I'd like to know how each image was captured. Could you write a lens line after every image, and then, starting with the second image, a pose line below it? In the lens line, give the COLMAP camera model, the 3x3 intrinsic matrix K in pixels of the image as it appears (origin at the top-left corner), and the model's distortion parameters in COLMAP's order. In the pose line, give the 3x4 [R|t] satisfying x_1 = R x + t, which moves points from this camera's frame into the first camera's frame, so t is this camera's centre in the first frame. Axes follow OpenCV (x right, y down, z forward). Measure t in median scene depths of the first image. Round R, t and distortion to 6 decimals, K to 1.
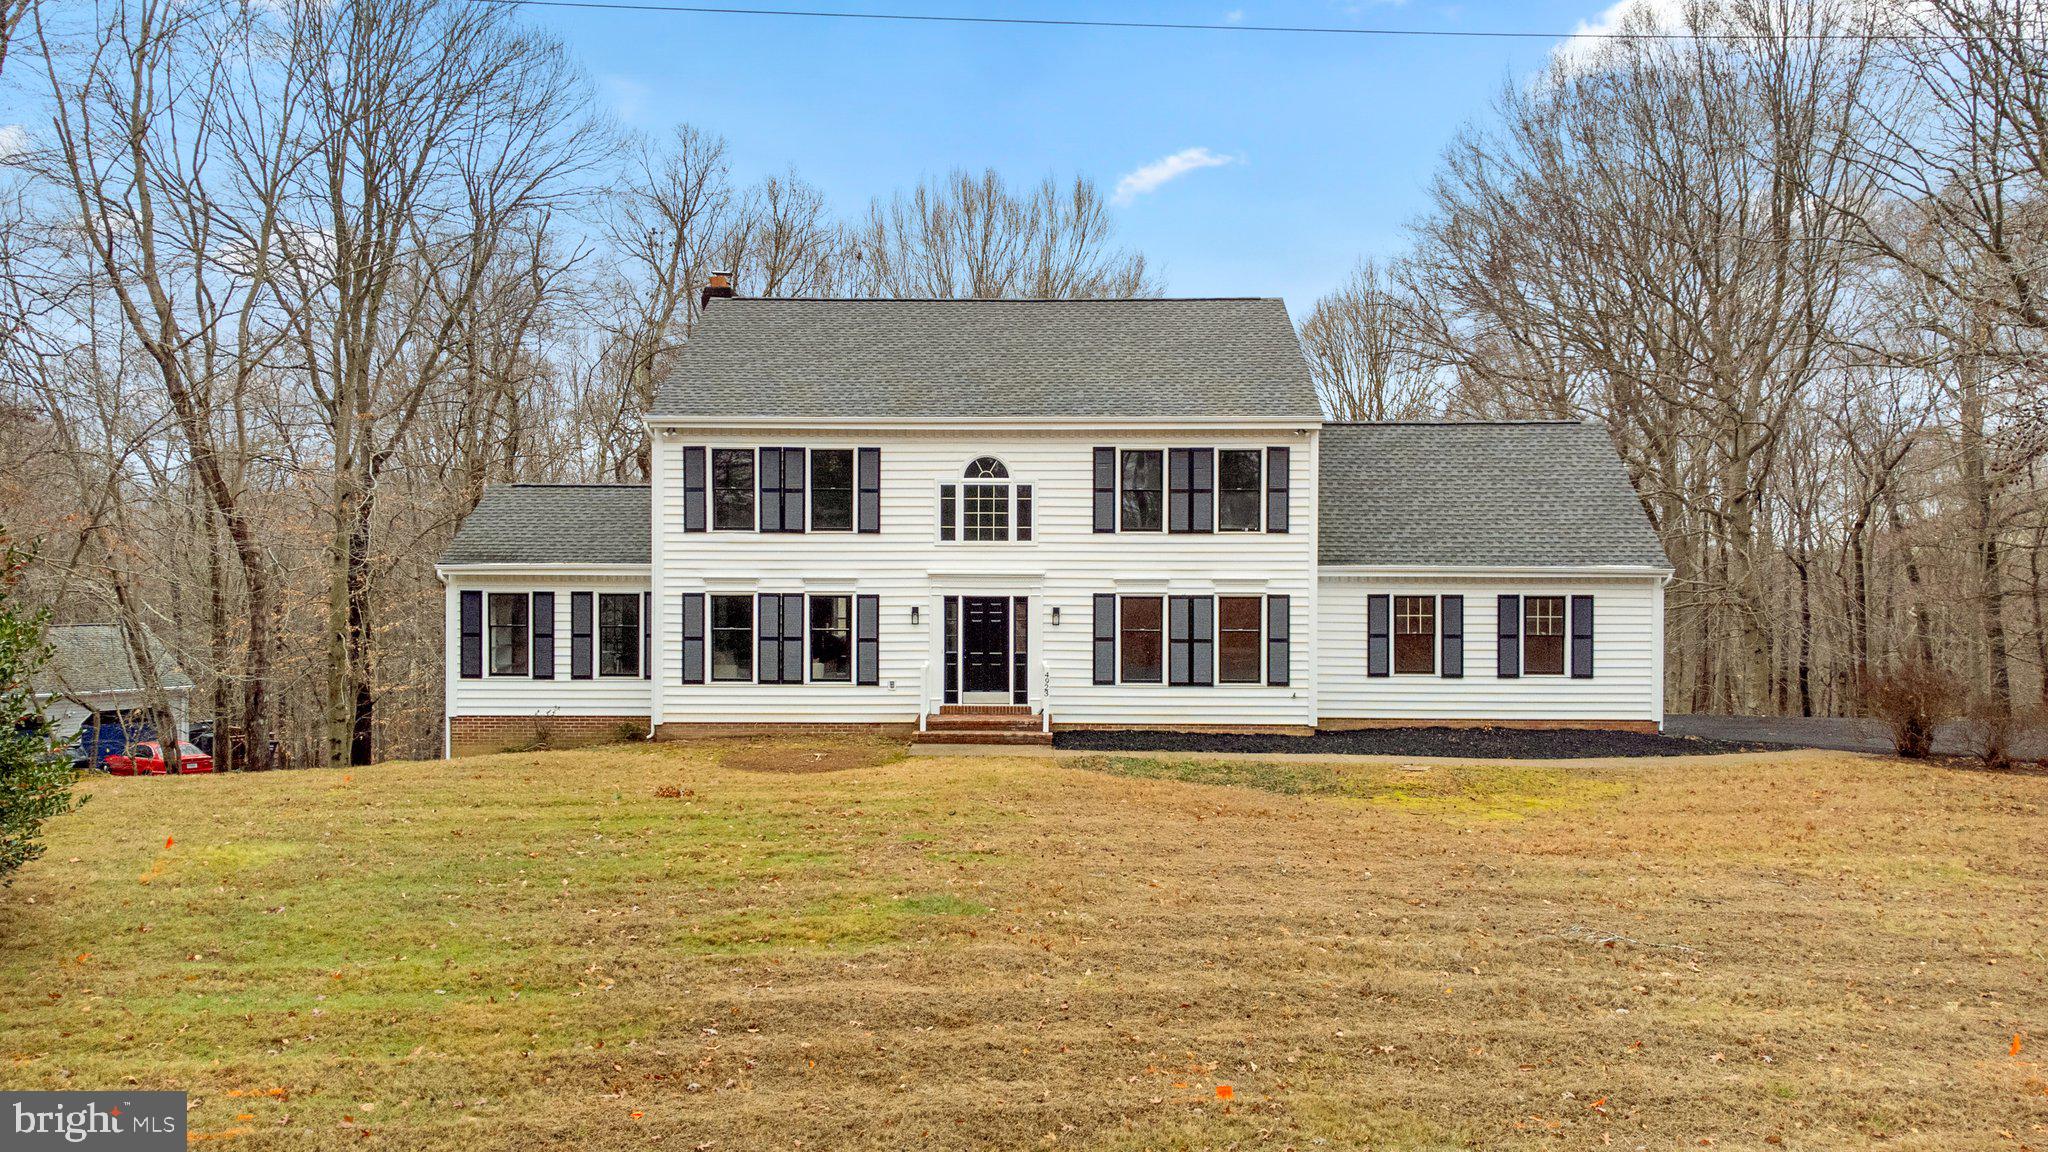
lens RADIAL K [[1541.3, 0, 1024.0], [0, 1541.3, 576.0], [0, 0, 1]] dist [0.026868, -0.002365]
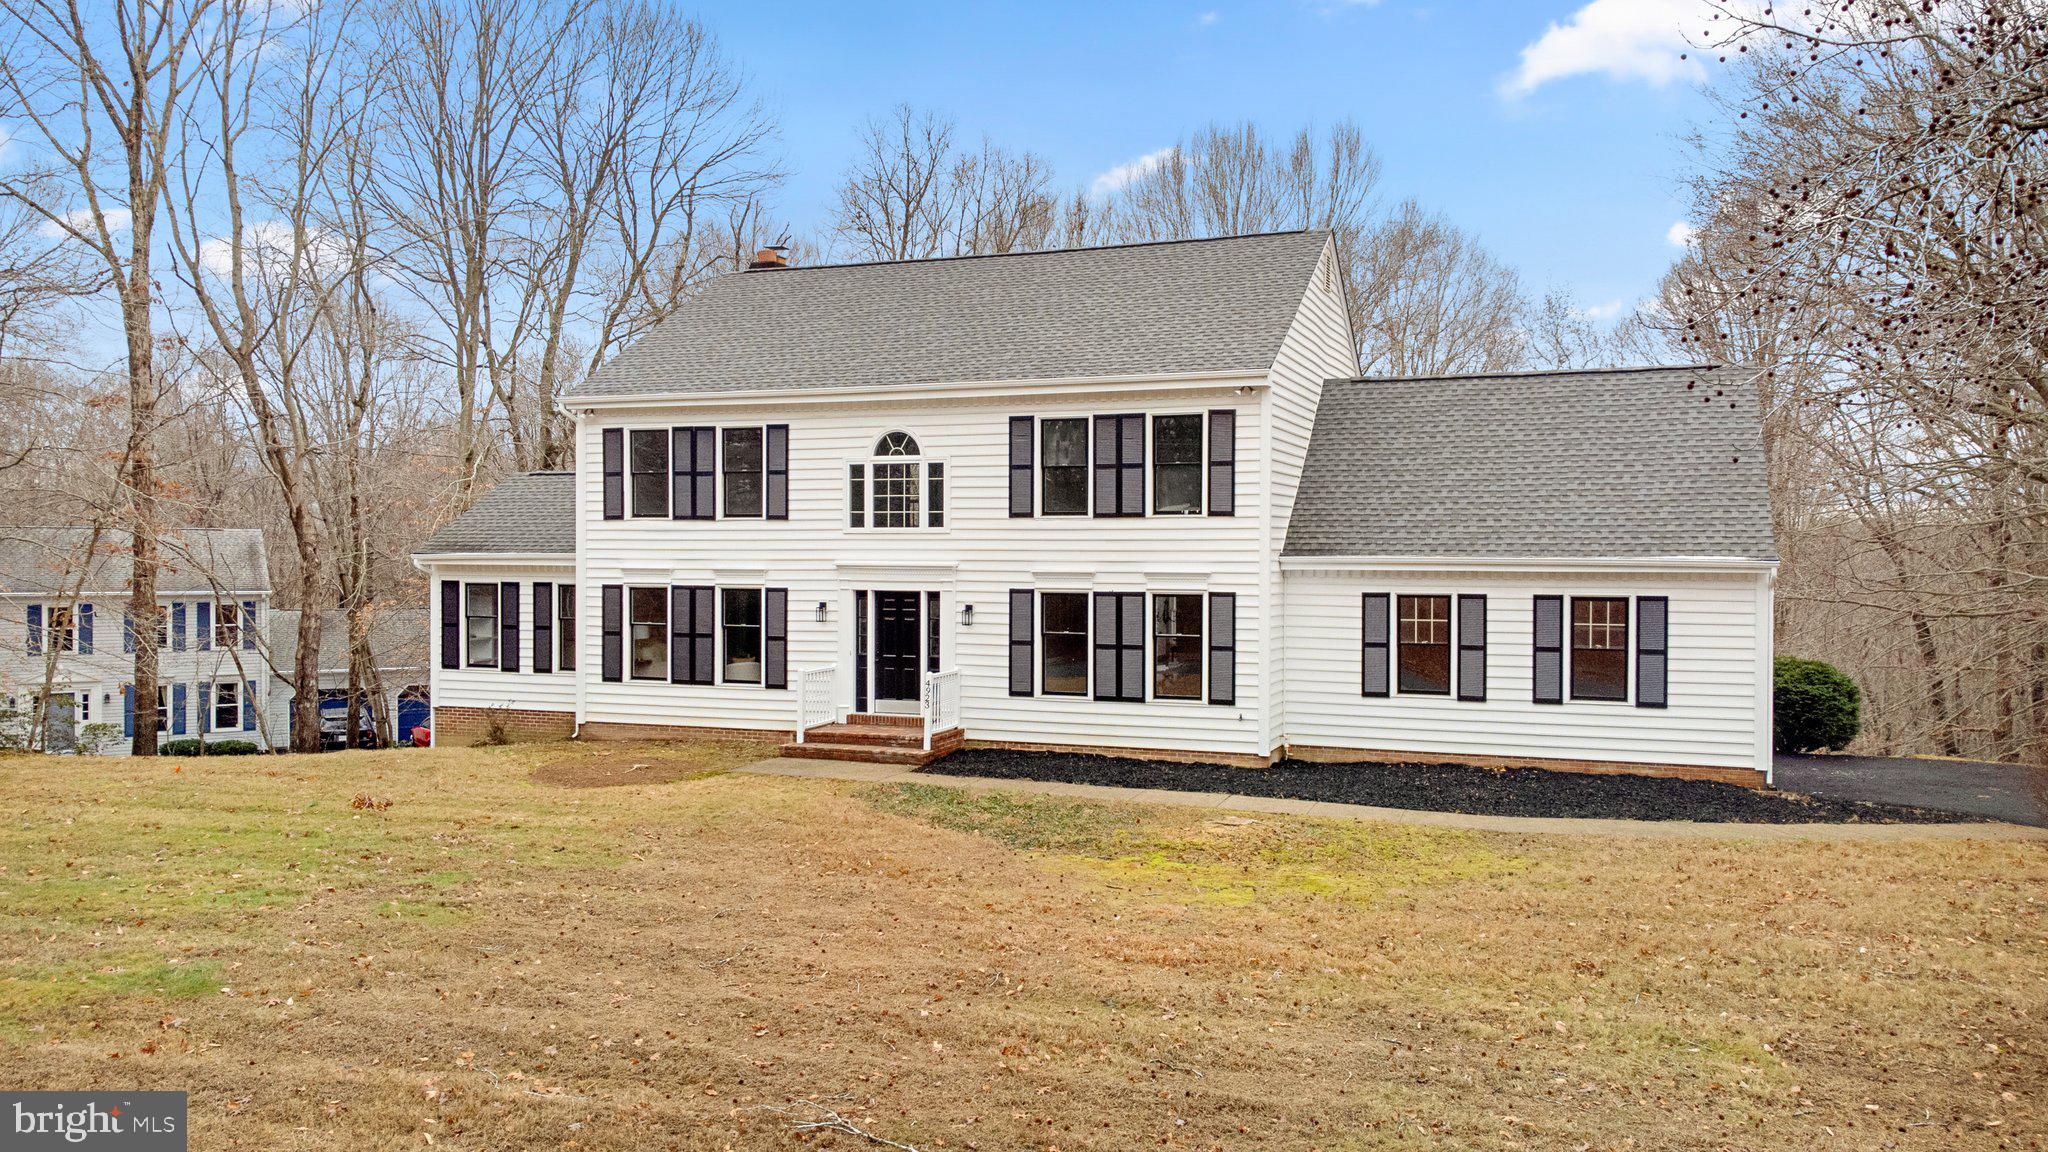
lens RADIAL K [[1541.3, 0, 1024.0], [0, 1541.3, 576.0], [0, 0, 1]] dist [0.026868, -0.002365]
pose [[0.940728, 0.005625, -0.339116, 0.339744], [-0.003183, 0.999965, 0.007759, -0.002281], [0.339147, -0.006220, 0.940713, 0.202102]]
